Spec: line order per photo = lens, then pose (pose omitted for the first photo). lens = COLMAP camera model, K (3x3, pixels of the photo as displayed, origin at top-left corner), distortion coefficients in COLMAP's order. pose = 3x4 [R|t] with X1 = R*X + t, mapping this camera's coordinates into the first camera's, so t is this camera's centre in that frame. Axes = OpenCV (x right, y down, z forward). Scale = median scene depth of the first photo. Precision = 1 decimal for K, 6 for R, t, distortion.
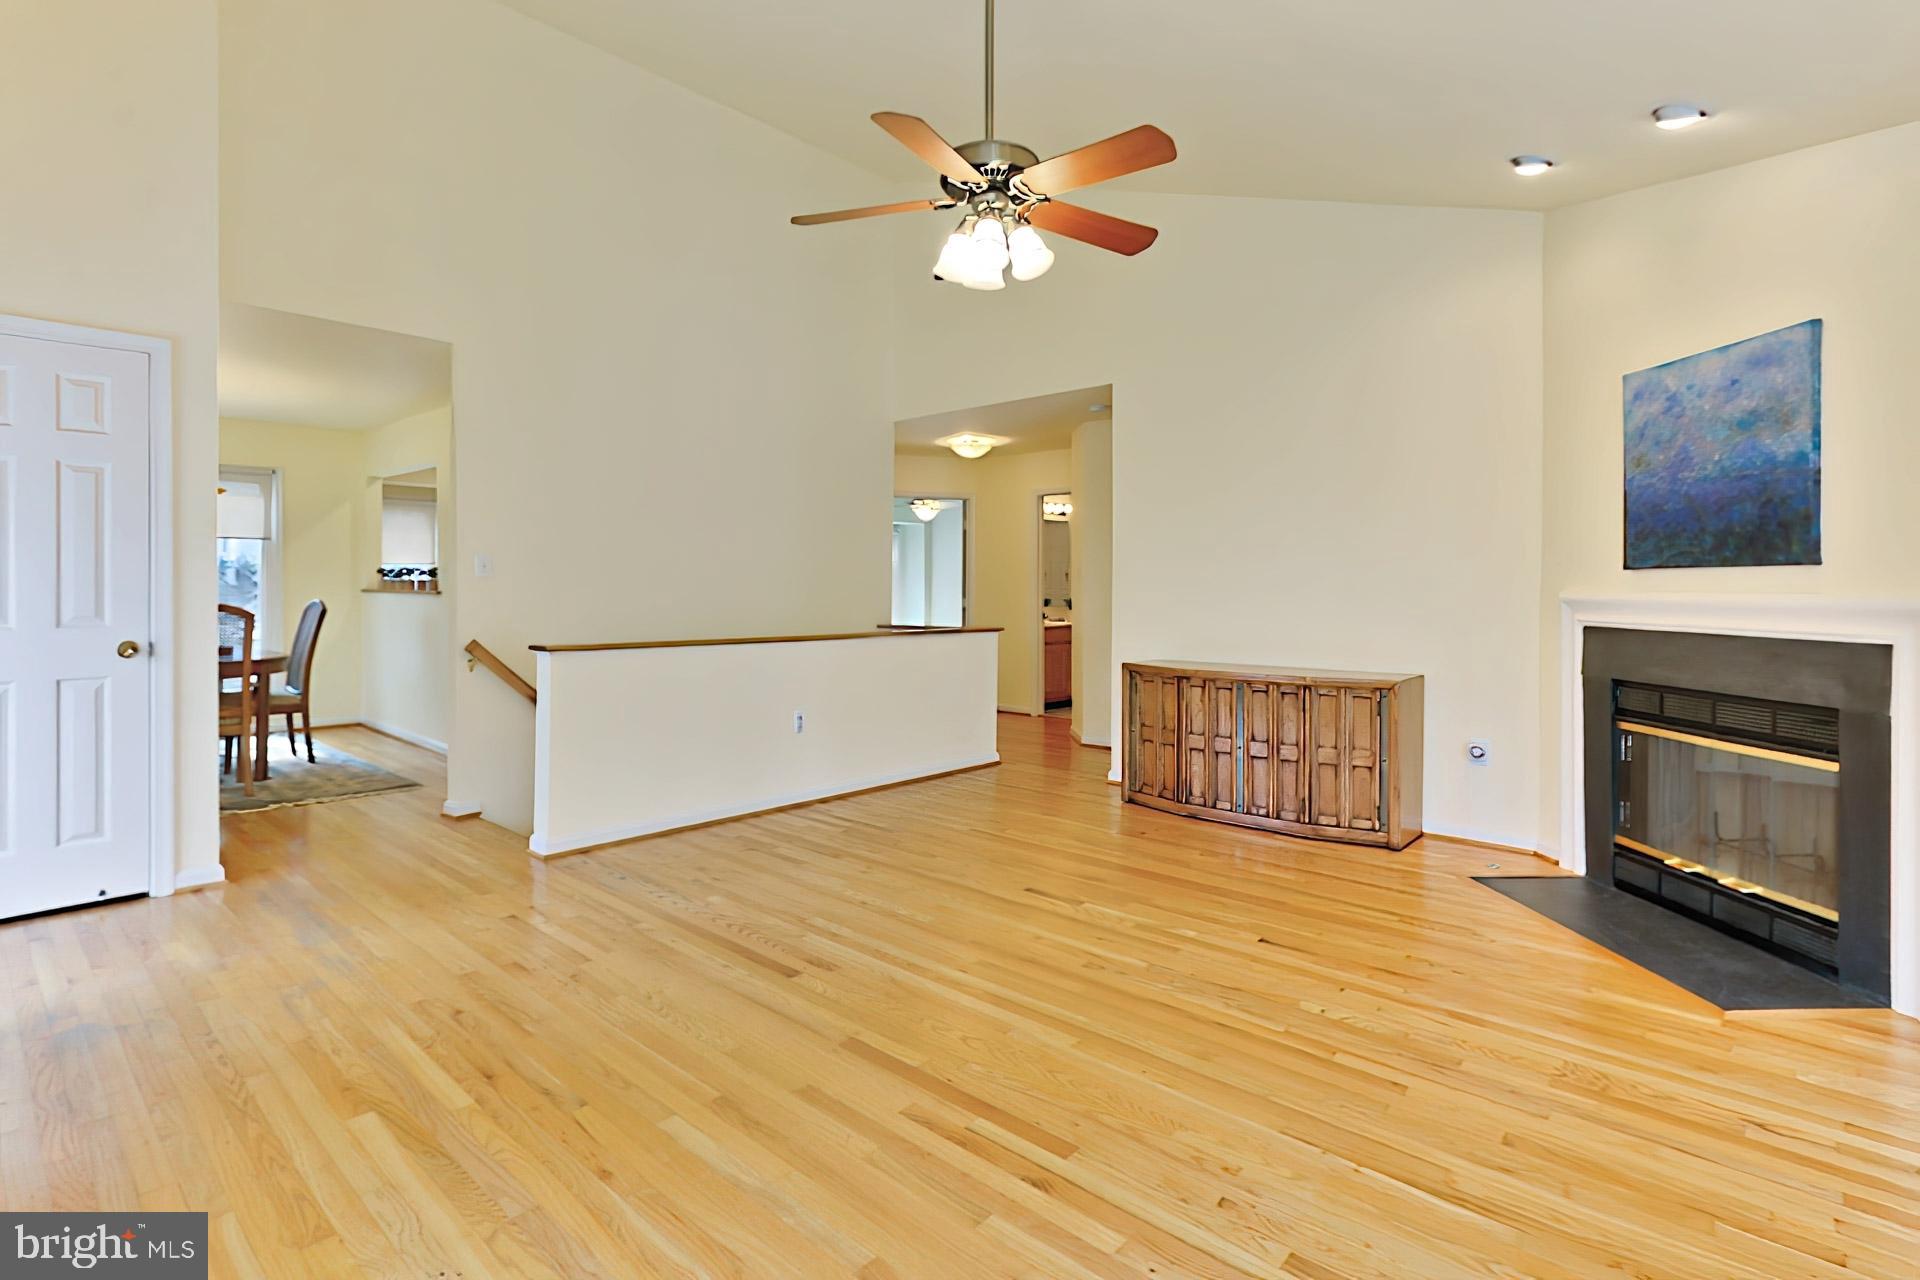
lens RADIAL K [[922.8, 0, 964.0], [0, 922.8, 578.0], [0, 0, 1]] dist [-0.000921, 0.013543]
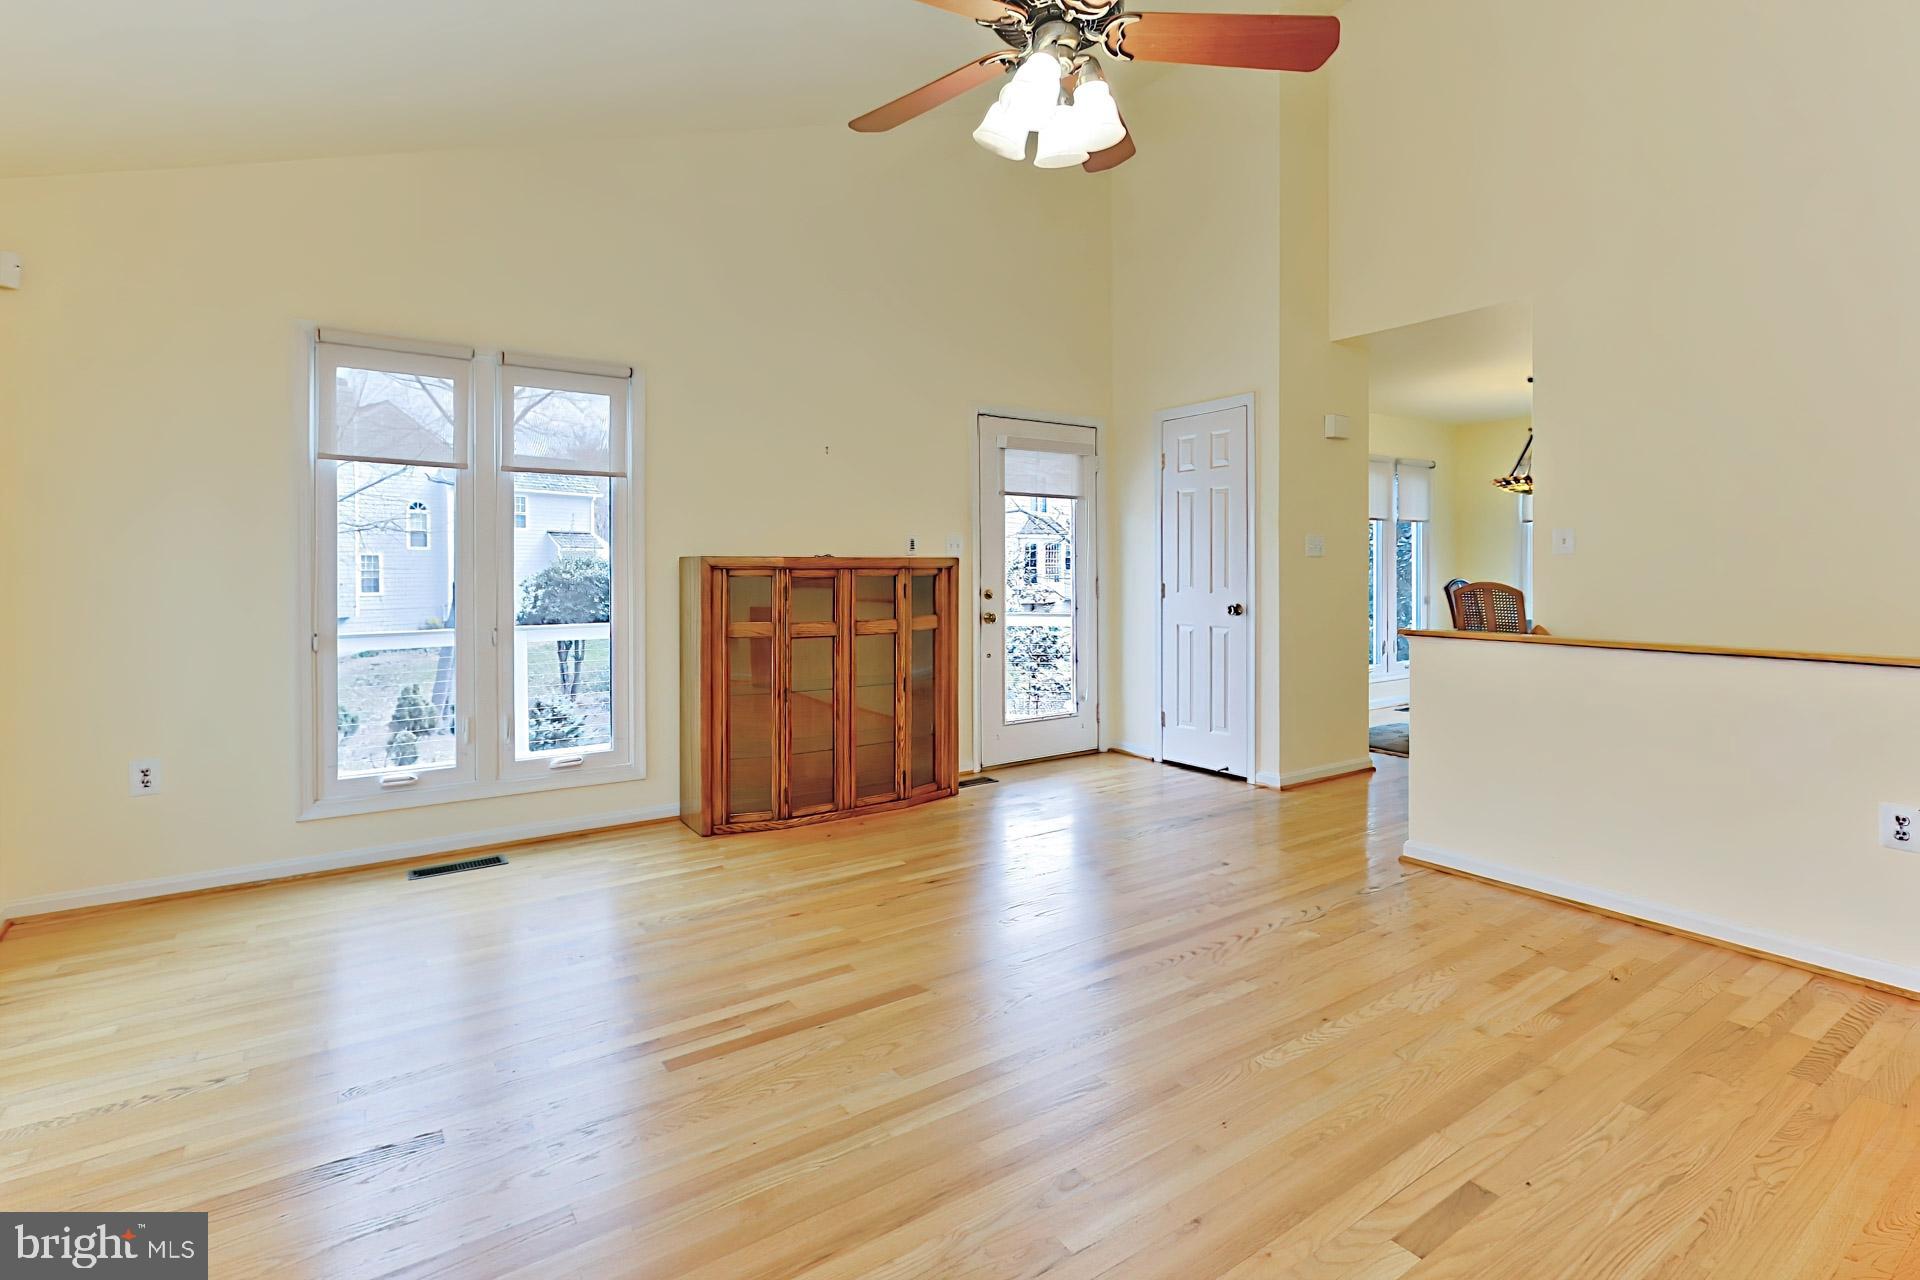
lens RADIAL K [[922.8, 0, 964.0], [0, 922.8, 578.0], [0, 0, 1]] dist [-0.000921, 0.013543]
pose [[-0.218781, 0.004678, -0.975763, 0.726750], [0.008961, 0.999956, 0.002785, 0.020451], [0.975733, -0.008134, -0.218813, 1.036813]]
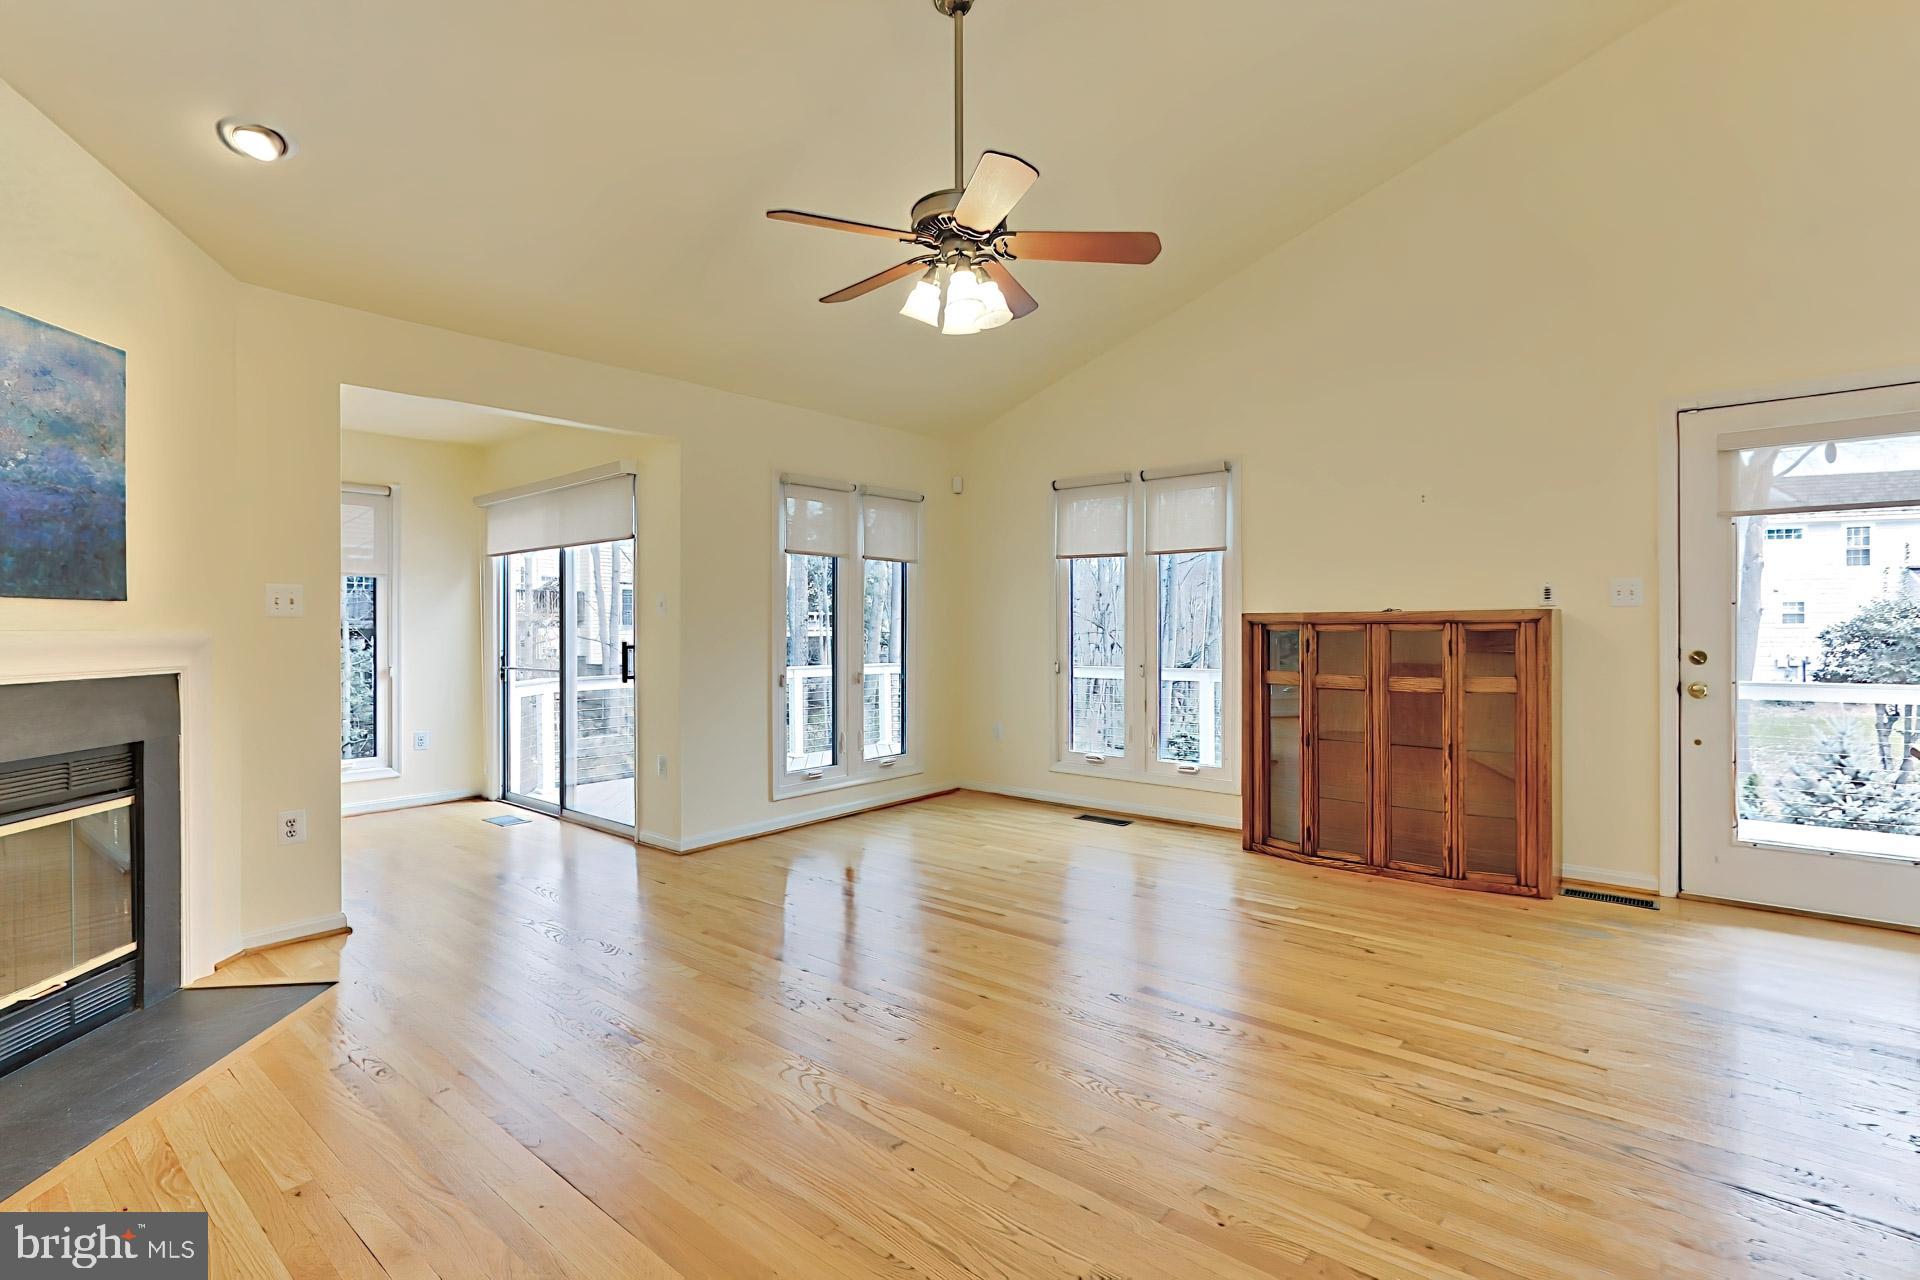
lens RADIAL K [[904.0, 0, 957.7], [0, 904.0, 627.4], [0, 0, 1]] dist [-0.000357, 0.000063]
pose [[-0.999328, 0.001539, -0.036617, 0.062585], [0.001709, 0.999988, -0.004619, 0.019490], [0.036610, -0.004679, -0.999319, 1.916534]]
